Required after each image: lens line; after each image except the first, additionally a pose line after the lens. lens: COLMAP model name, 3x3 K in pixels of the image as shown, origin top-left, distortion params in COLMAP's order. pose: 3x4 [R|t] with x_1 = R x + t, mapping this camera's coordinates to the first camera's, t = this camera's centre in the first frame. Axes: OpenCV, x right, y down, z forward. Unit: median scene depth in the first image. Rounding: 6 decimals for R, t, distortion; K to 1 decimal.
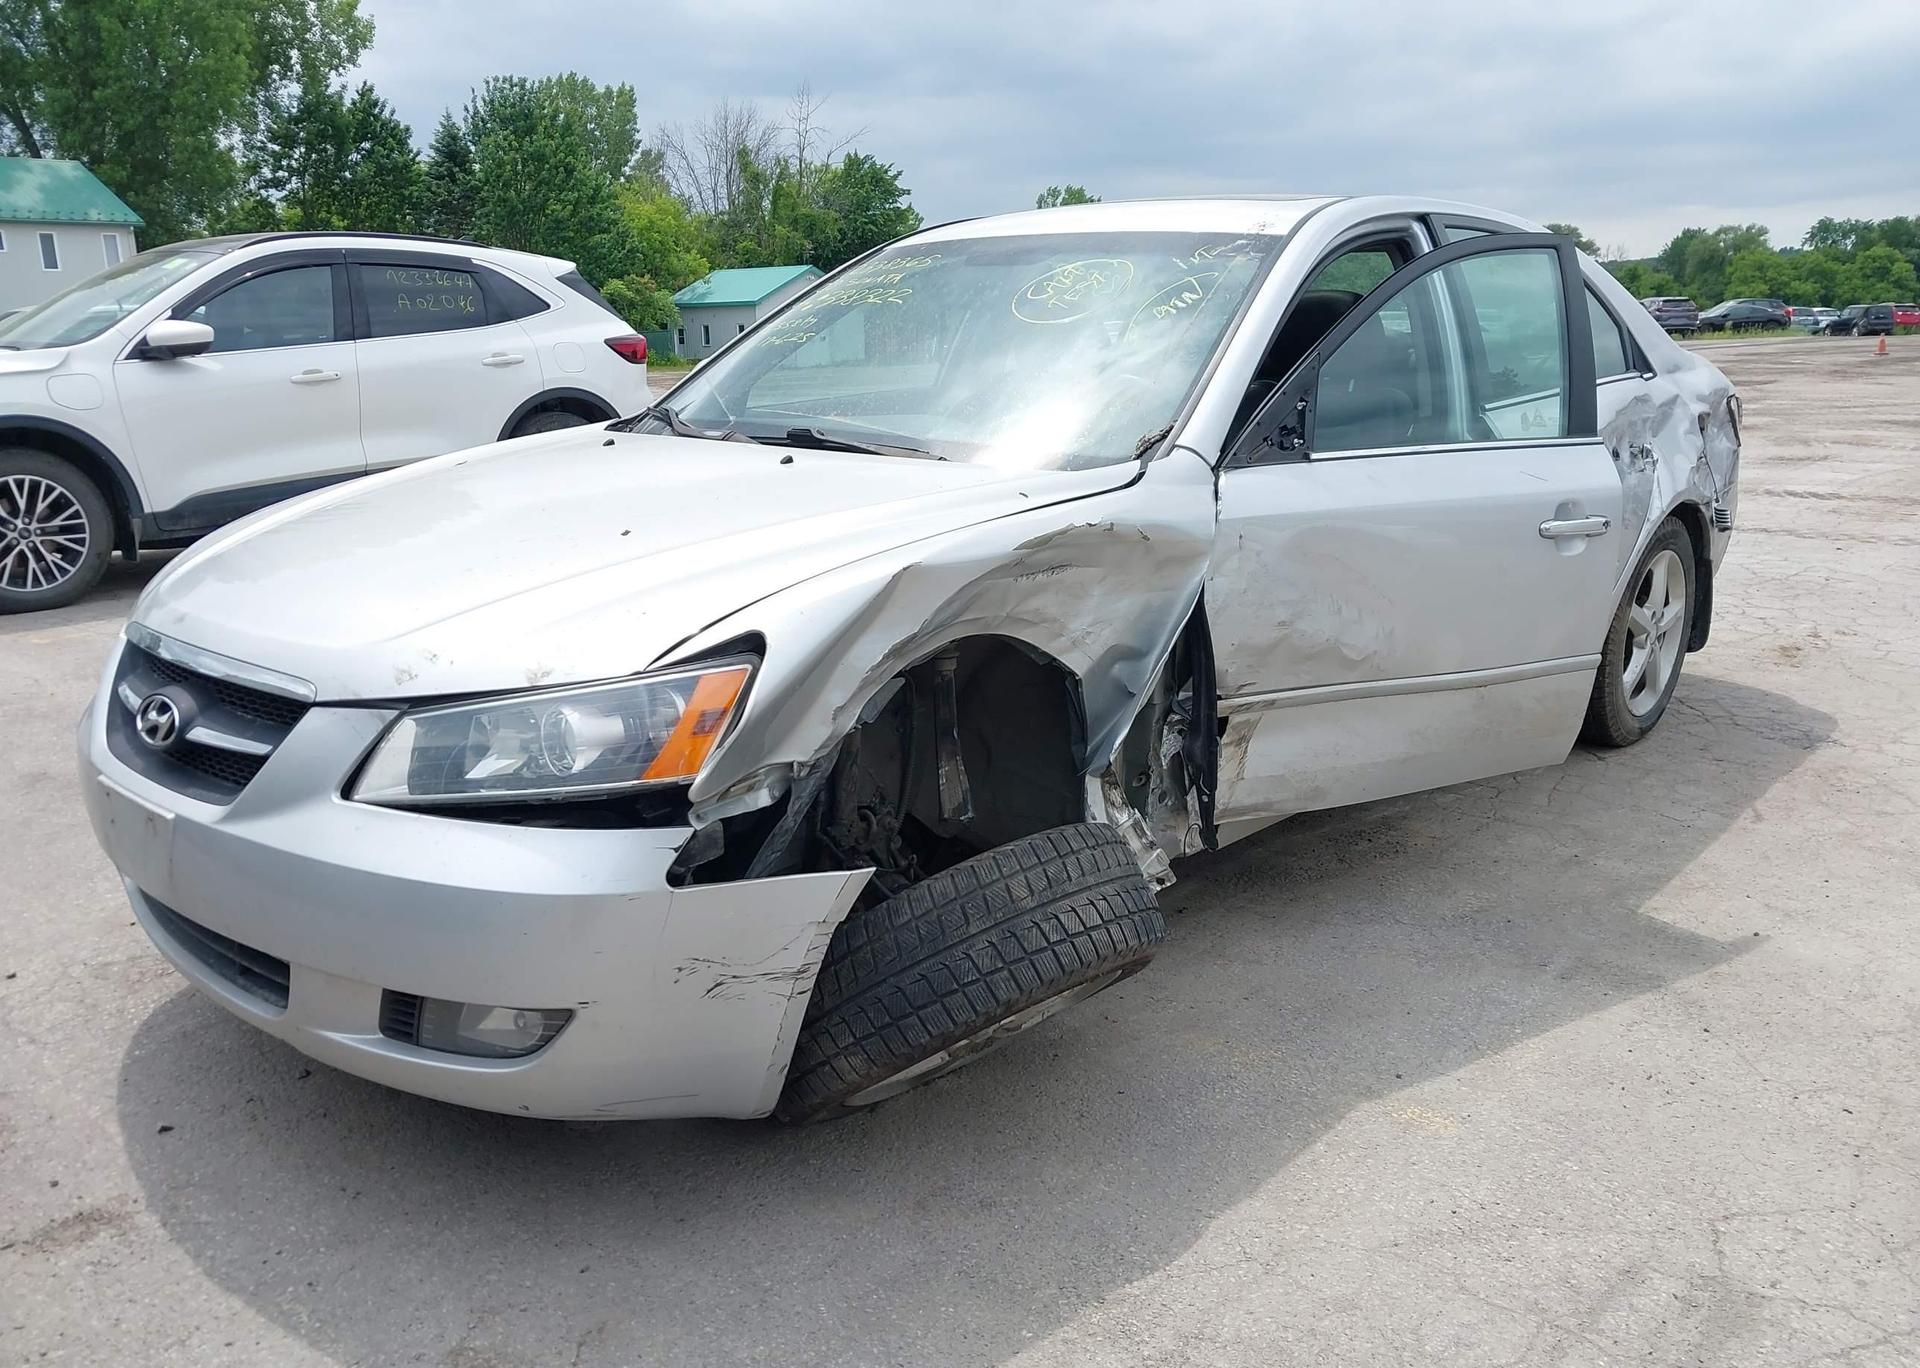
lens RADIAL K [[1535.7, 0, 932.3], [0, 1535.7, 689.6], [0, 0, 1]] dist [0.012898, 0.002014]
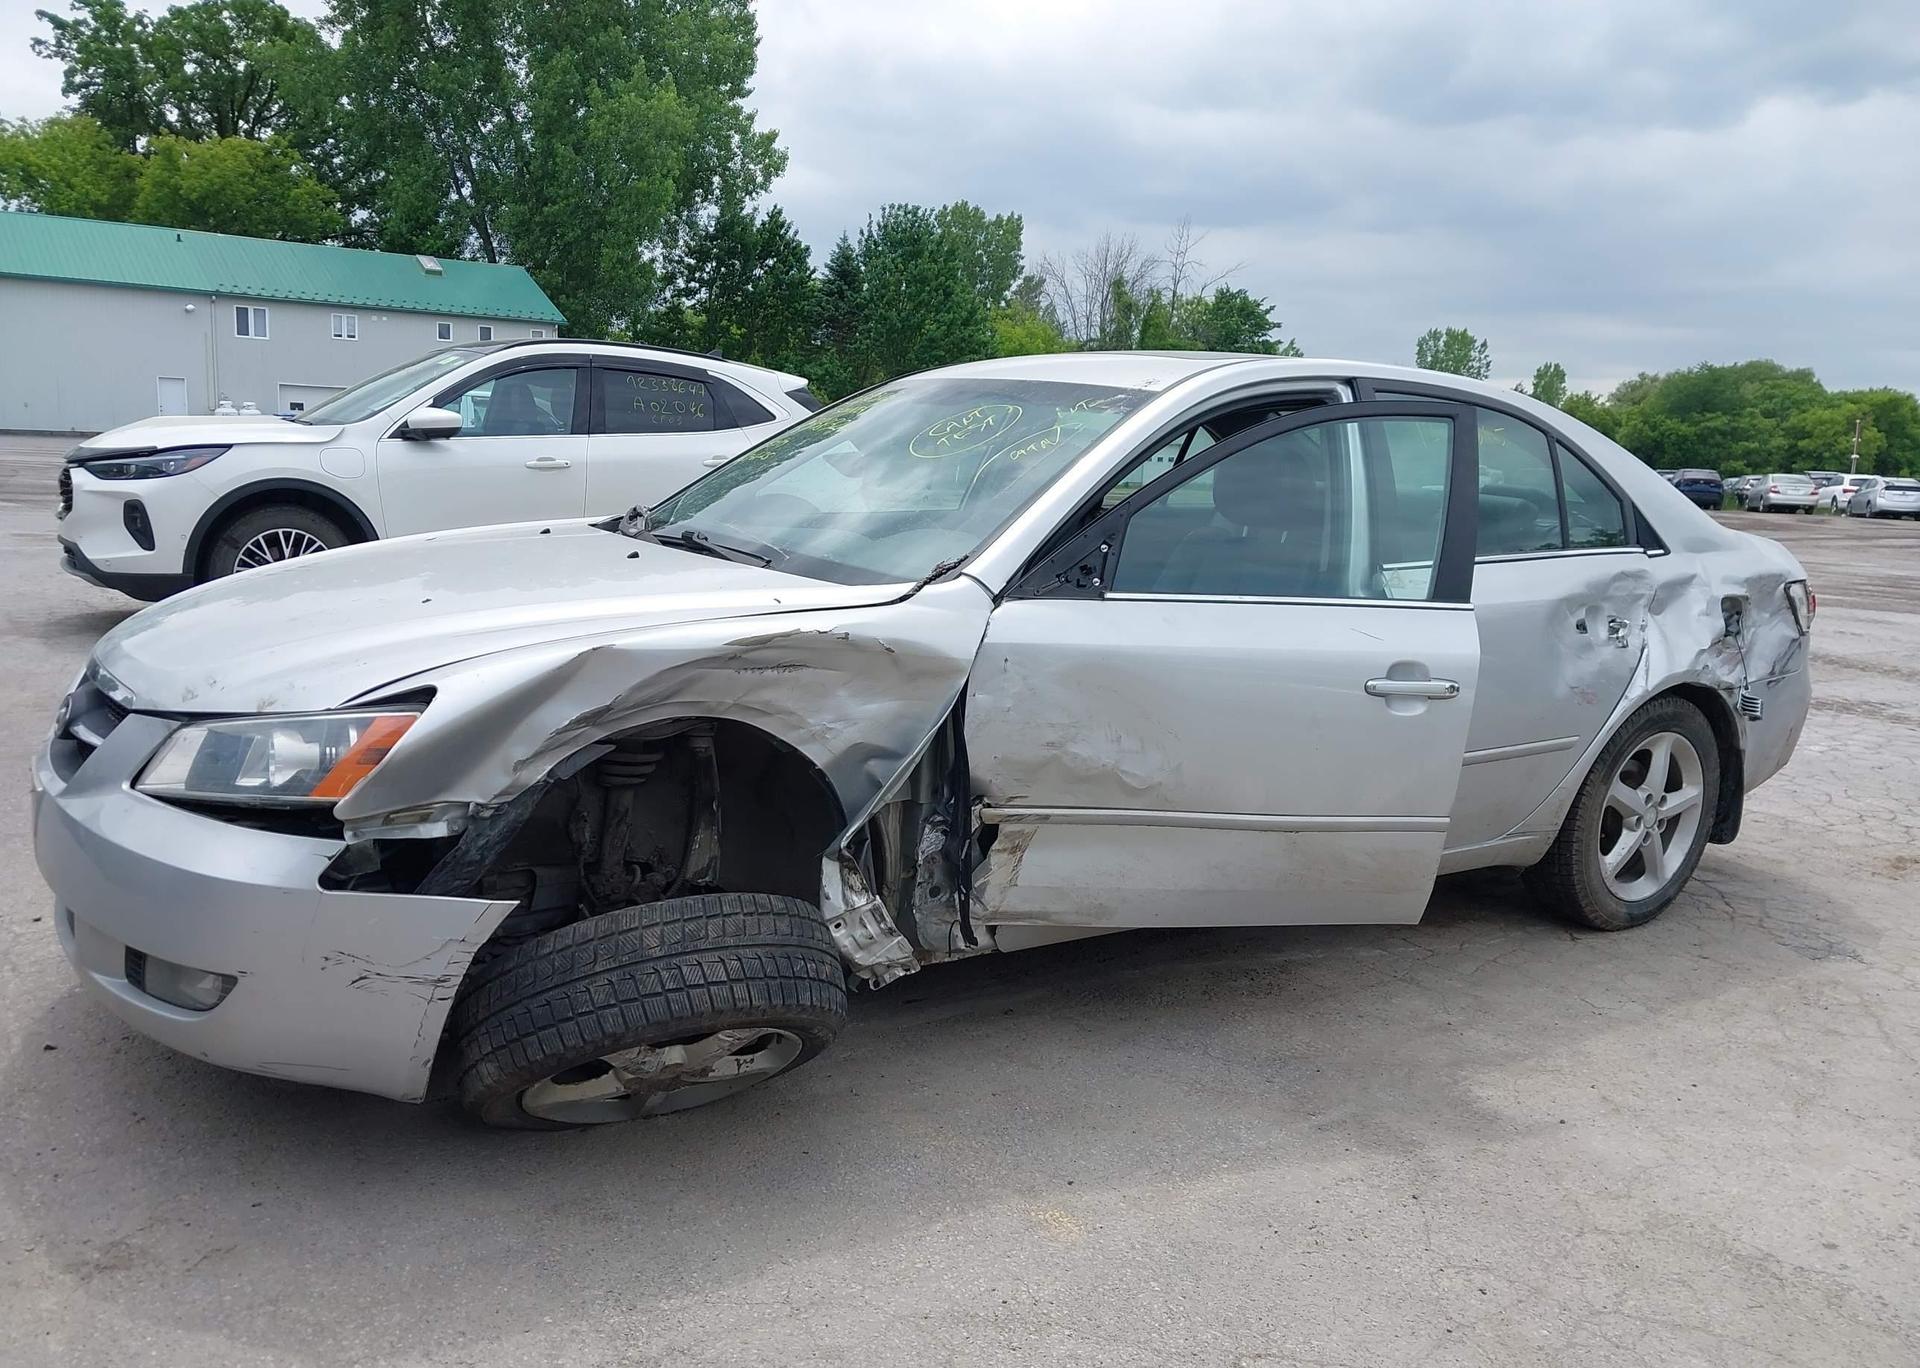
lens RADIAL K [[1535.7, 0, 939.9], [0, 1535.7, 679.7], [0, 0, 1]] dist [0.014167, -0.014496]
pose [[0.970035, 0.099504, -0.221655, 0.143523], [-0.117412, 0.990676, -0.069107, -0.001728], [0.212712, 0.093061, 0.972673, -0.022035]]
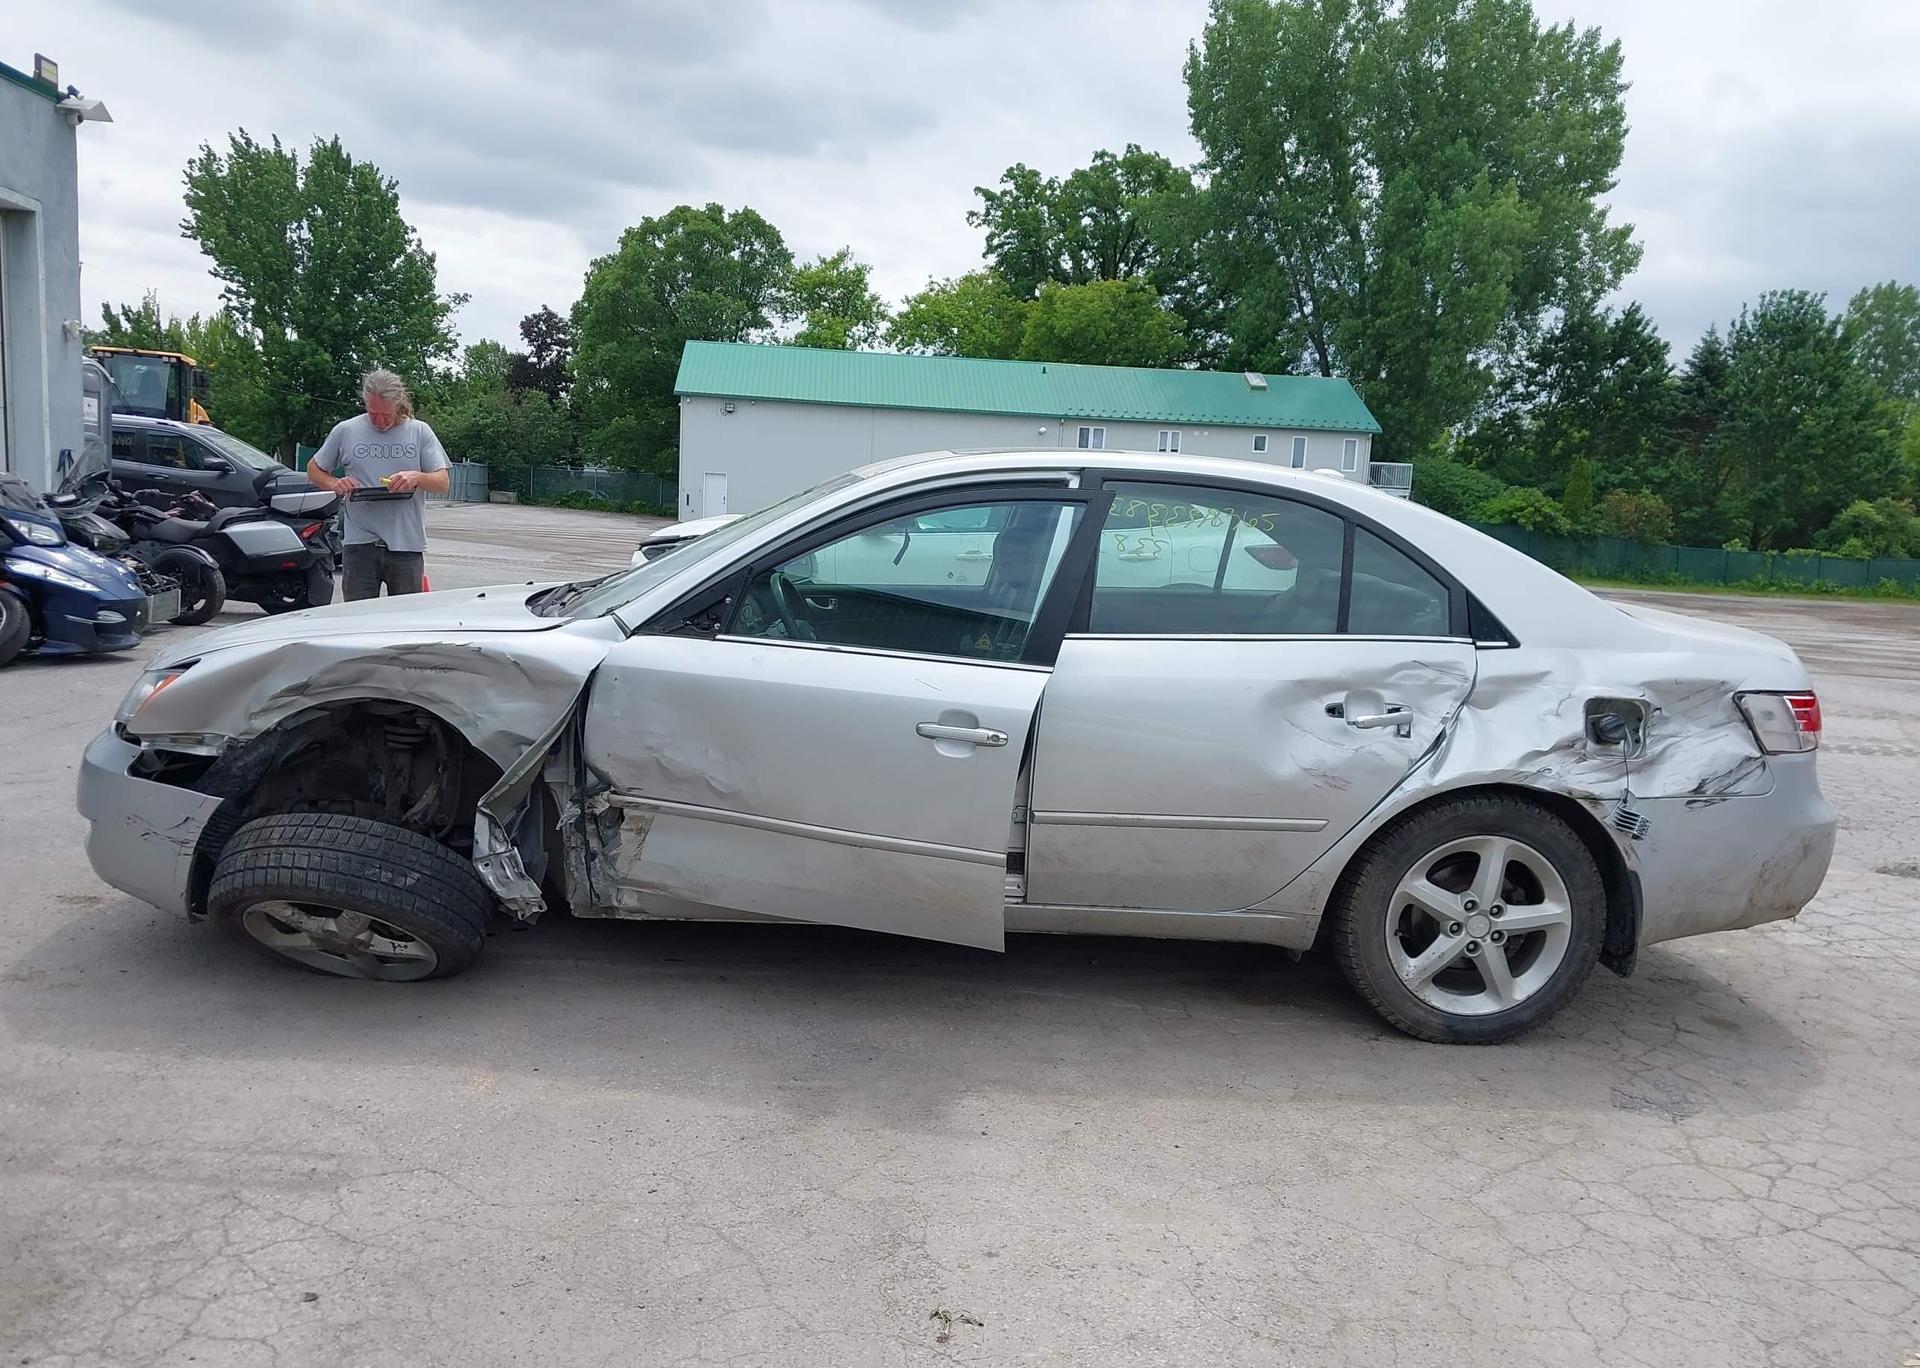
lens RADIAL K [[1535.7, 0, 939.9], [0, 1535.7, 679.7], [0, 0, 1]] dist [0.014167, -0.014496]
pose [[0.694997, 0.137093, -0.705822, 0.508719], [-0.230189, 0.972412, -0.037785, -0.041065], [0.681169, 0.188733, 0.707381, 0.071849]]
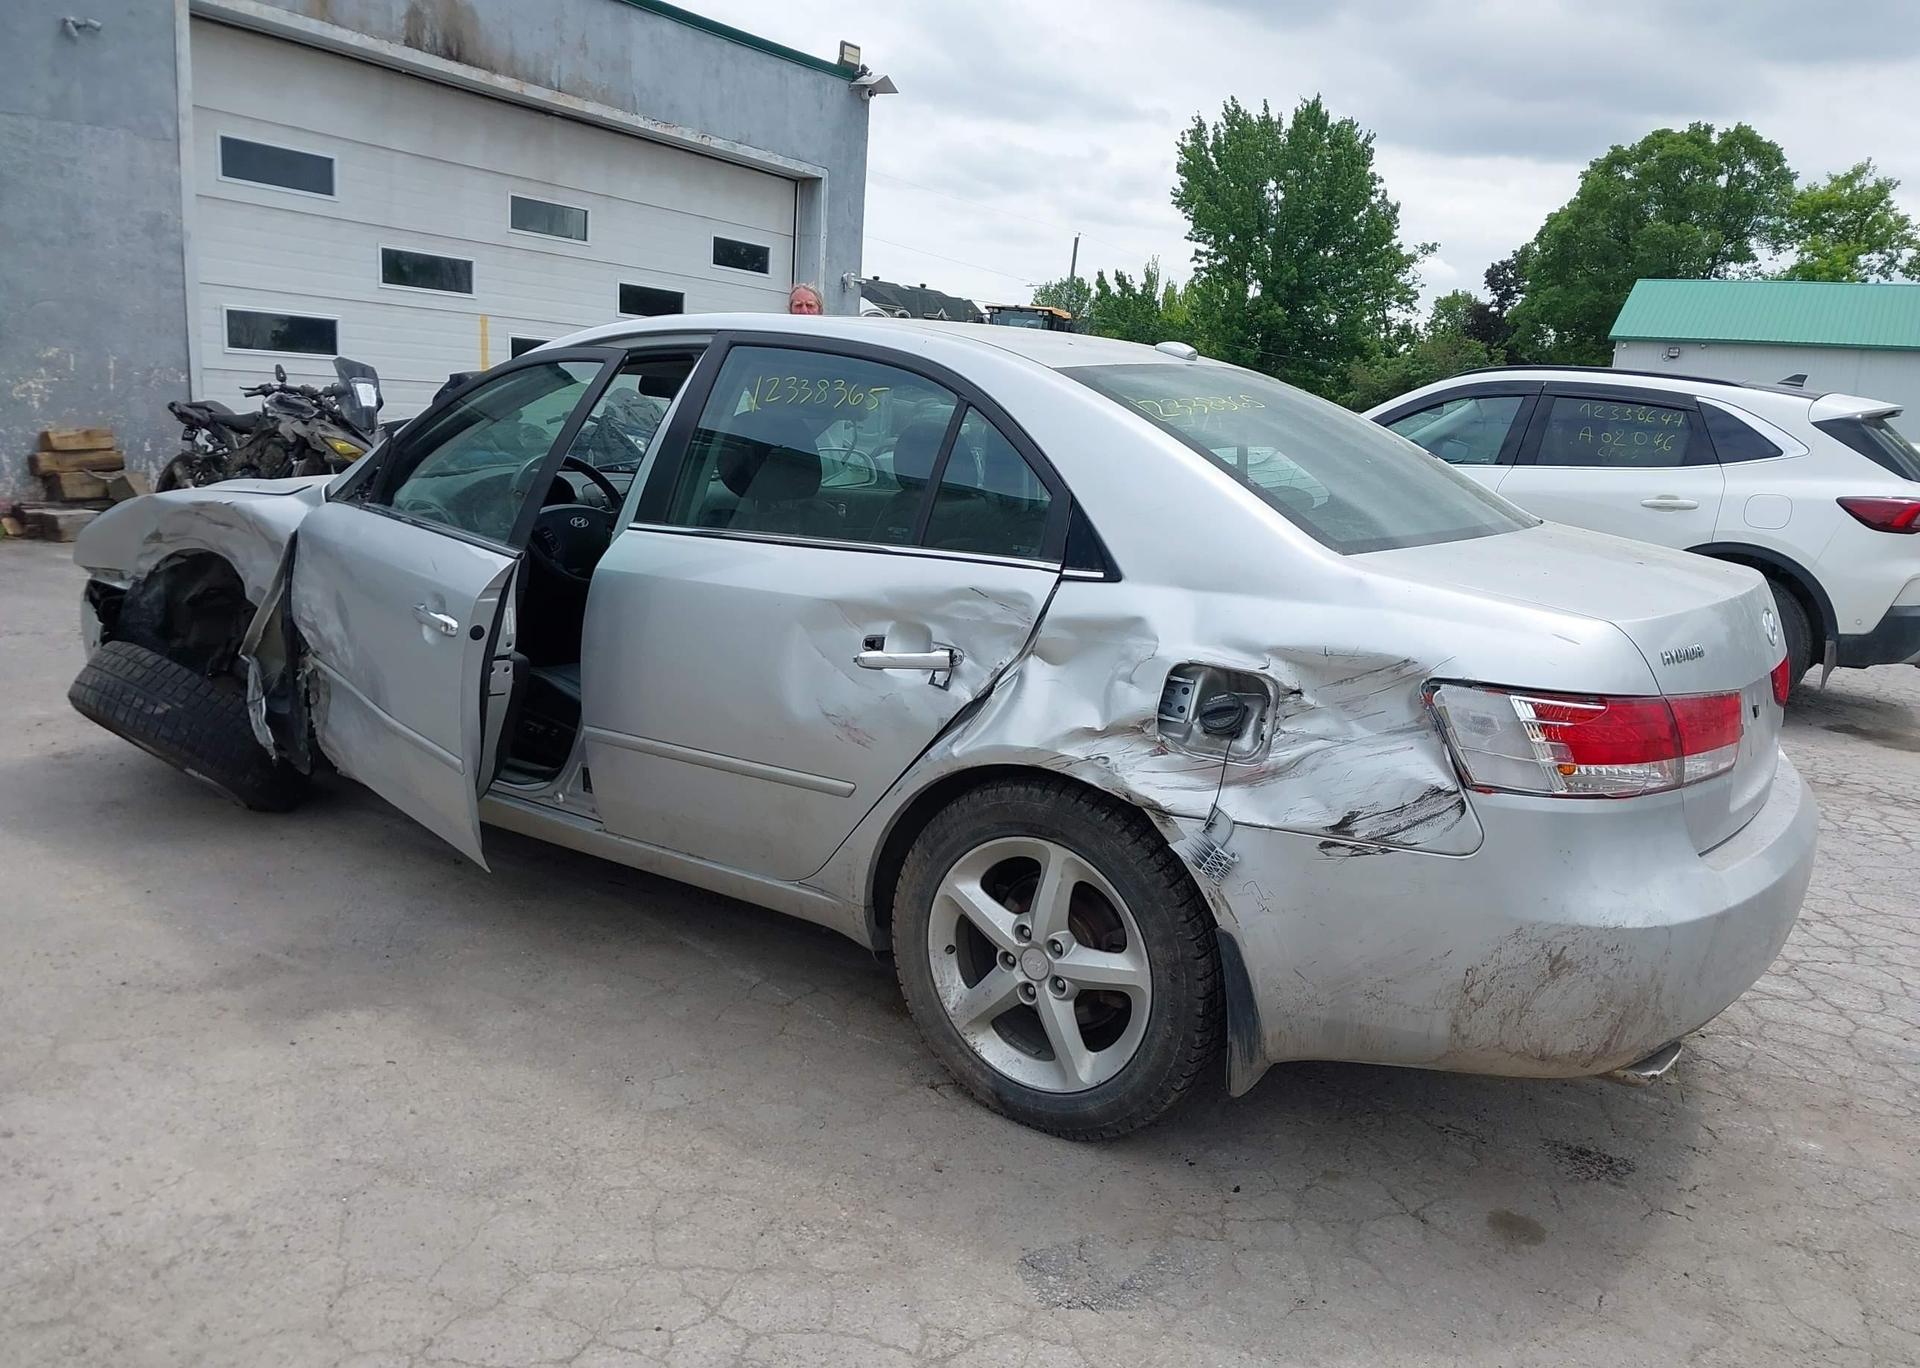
lens RADIAL K [[1535.7, 0, 939.9], [0, 1535.7, 679.7], [0, 0, 1]] dist [0.014167, -0.014496]
pose [[0.139071, 0.206979, -0.968410, 0.622390], [-0.299946, 0.940781, 0.157999, -0.139808], [0.943765, 0.268498, 0.192918, 0.474372]]
